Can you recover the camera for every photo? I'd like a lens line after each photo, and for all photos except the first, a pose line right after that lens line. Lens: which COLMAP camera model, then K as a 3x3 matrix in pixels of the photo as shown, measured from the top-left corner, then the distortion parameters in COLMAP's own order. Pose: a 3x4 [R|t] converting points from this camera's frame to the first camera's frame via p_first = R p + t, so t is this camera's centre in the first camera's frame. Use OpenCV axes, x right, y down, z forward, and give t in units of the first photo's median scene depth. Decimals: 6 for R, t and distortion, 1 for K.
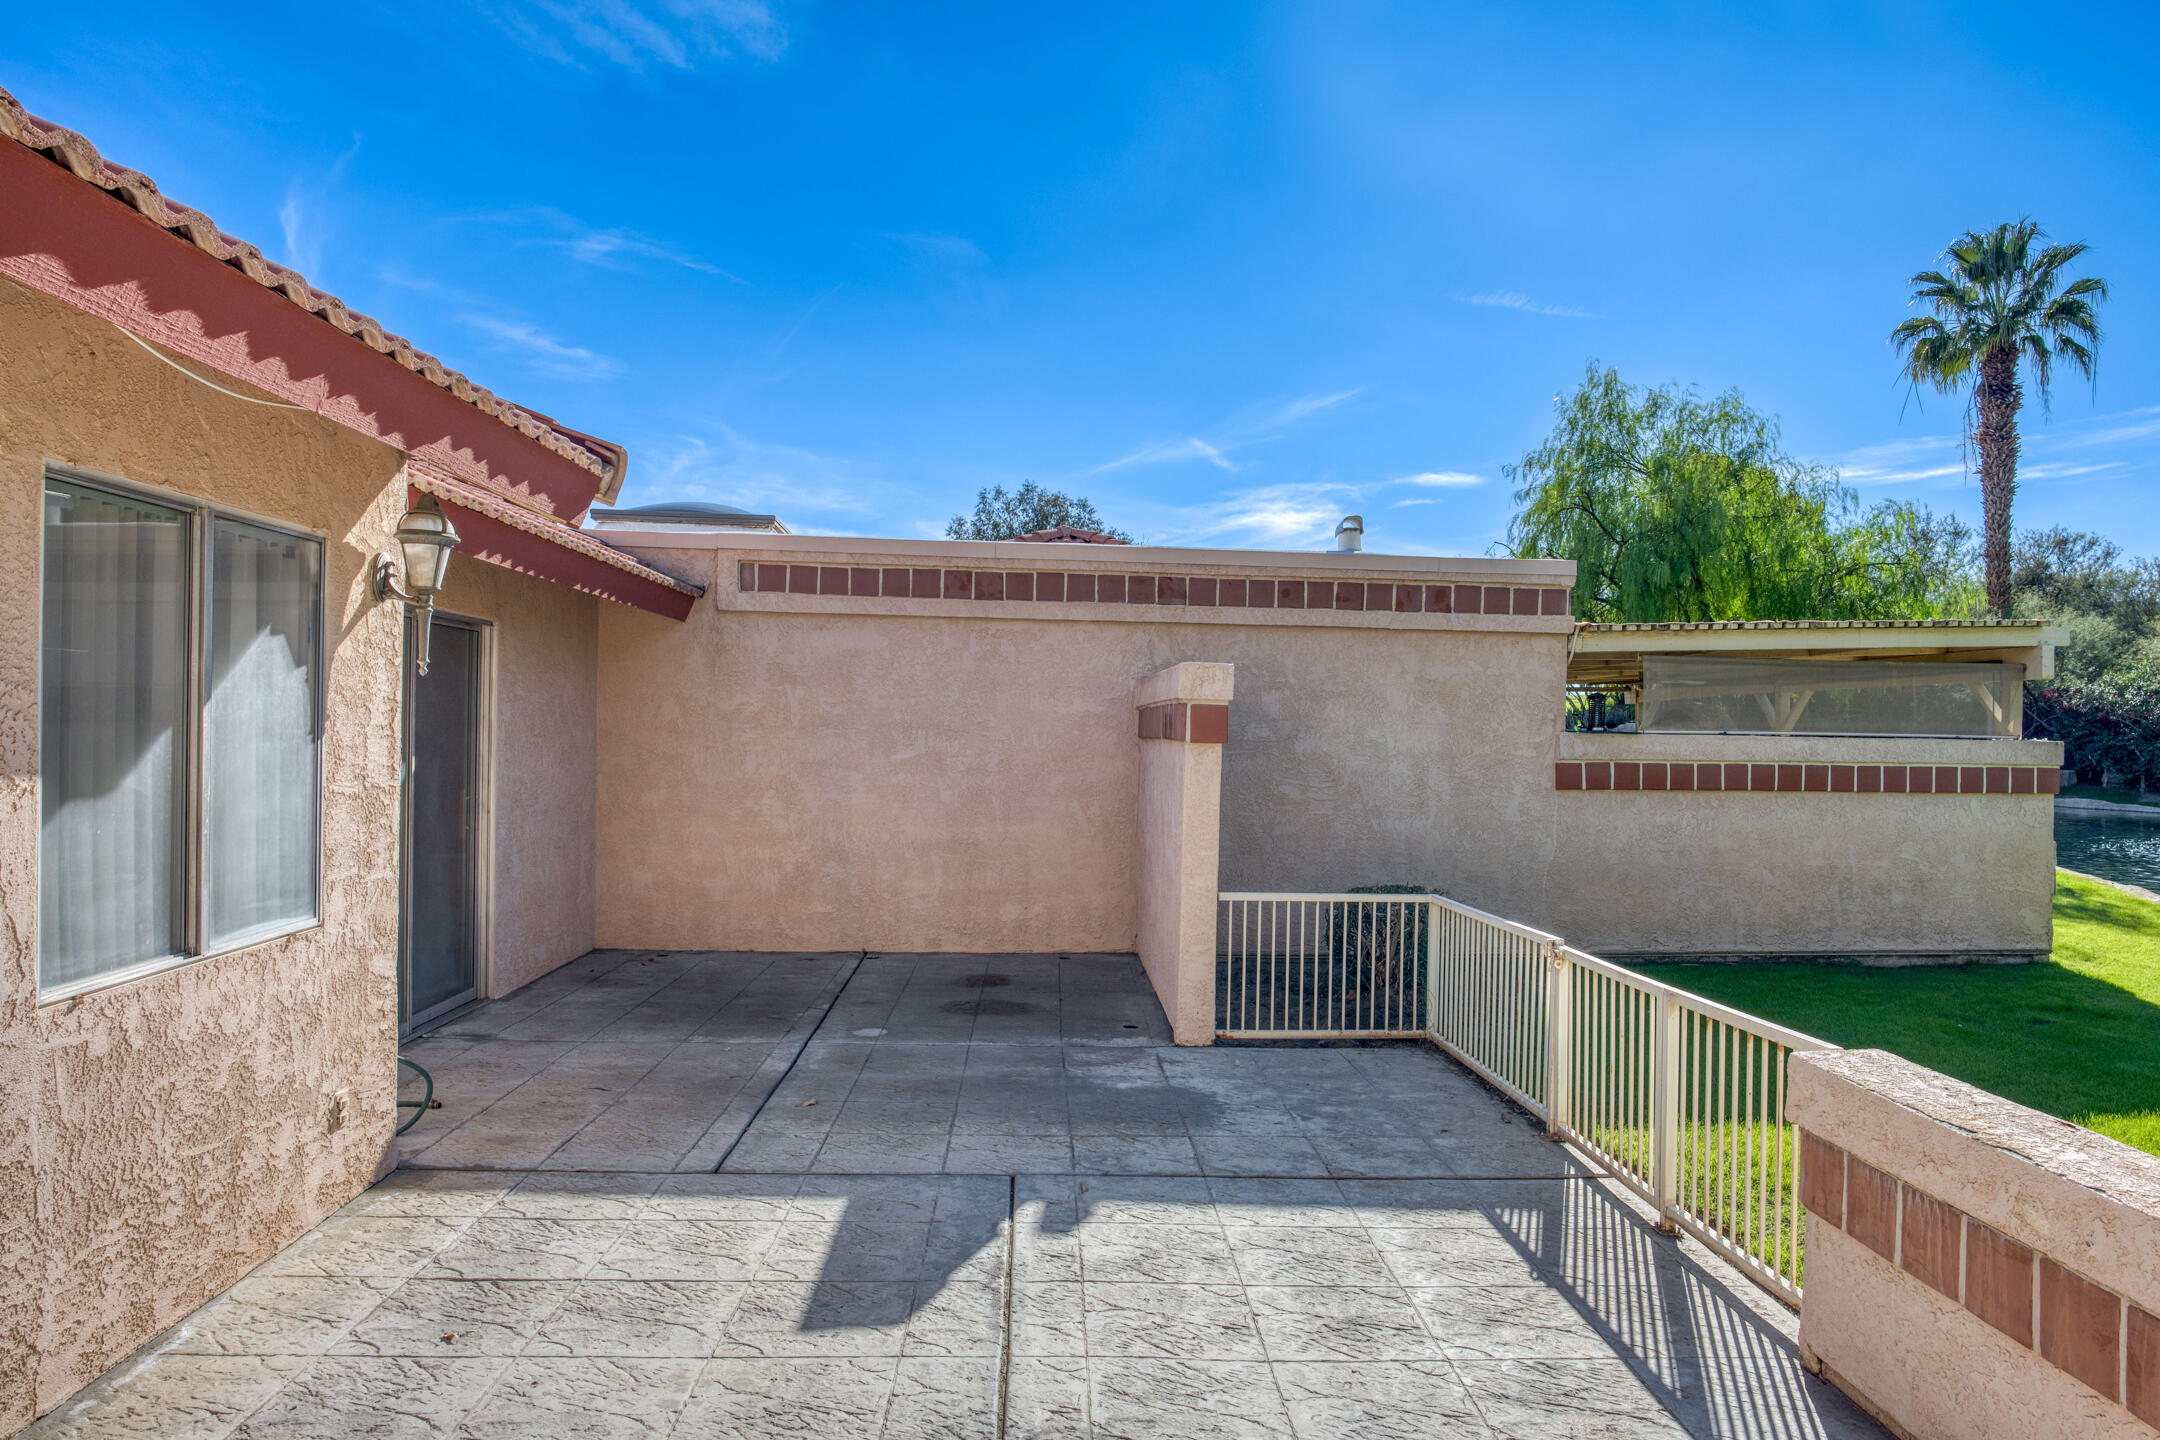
lens RADIAL K [[1339.9, 0, 1162.1], [0, 1339.9, 738.9], [0, 0, 1]] dist [-0.040542, 0.011907]
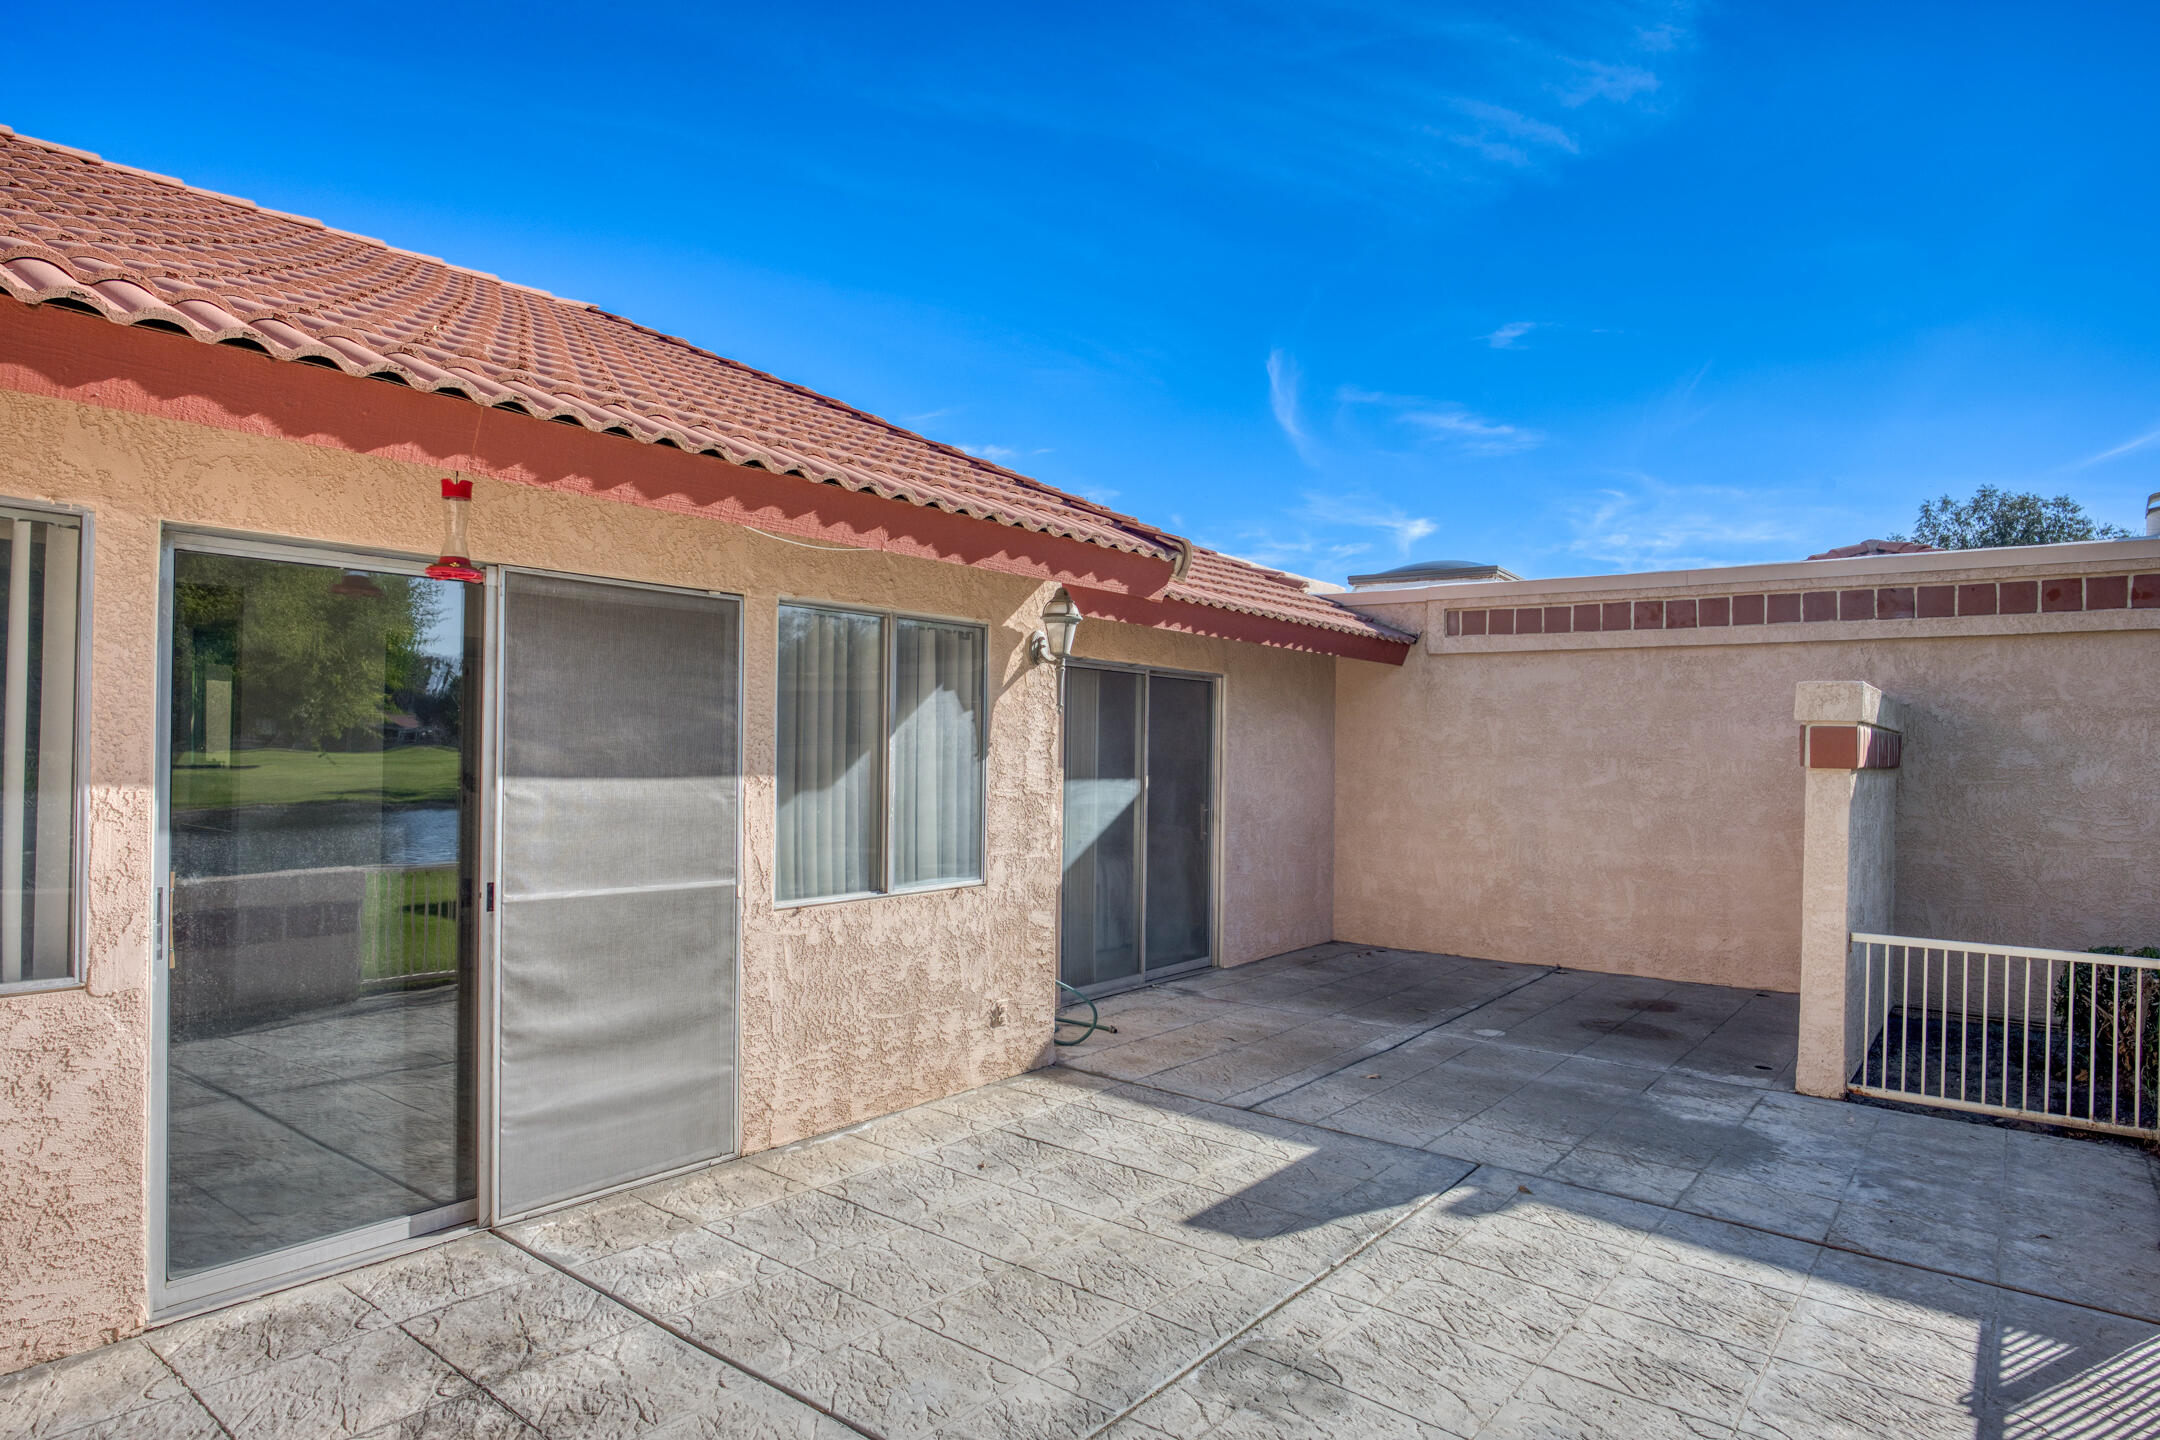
lens RADIAL K [[1242.1, 0, 1085.8], [0, 1242.1, 739.5], [0, 0, 1]] dist [-0.042536, 0.013587]
pose [[0.726260, -0.014042, -0.687277, 0.182358], [-0.005340, 0.999646, -0.026067, 0.006148], [0.687399, 0.022601, 0.725928, 0.026698]]
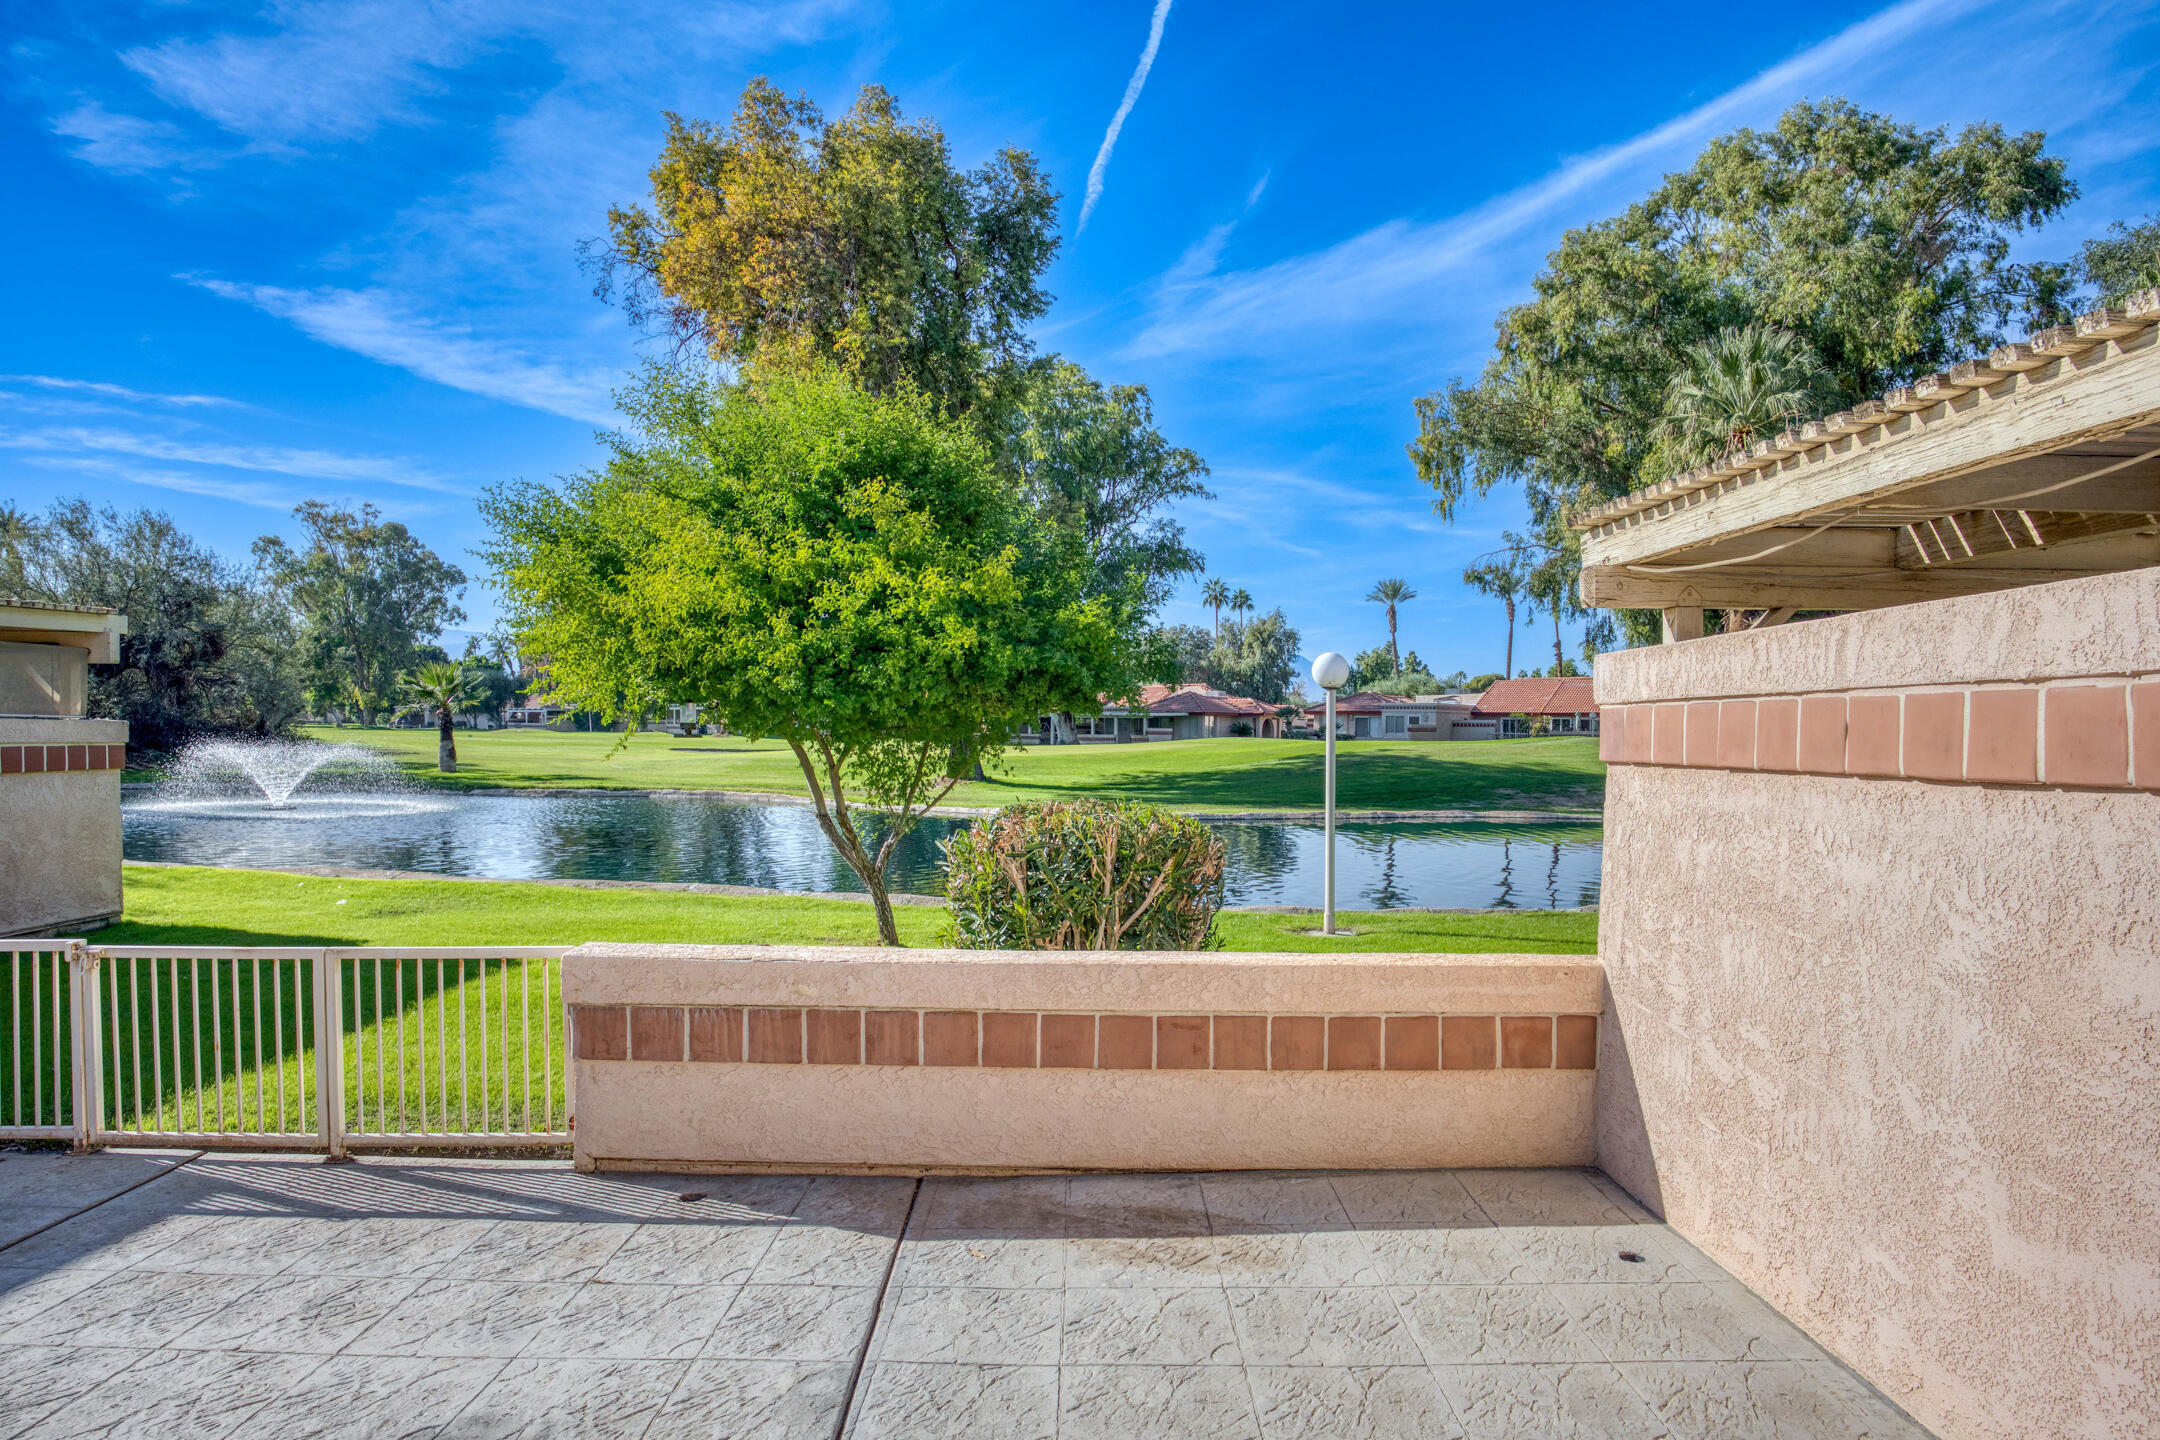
lens RADIAL K [[1242.1, 0, 1072.0], [0, 1242.1, 756.7], [0, 0, 1]] dist [-0.042536, 0.013587]
pose [[0.083663, -0.033264, 0.995939, -0.293500], [-0.003992, 0.999424, 0.033715, -0.005733], [-0.996486, -0.006796, 0.083482, 0.141395]]
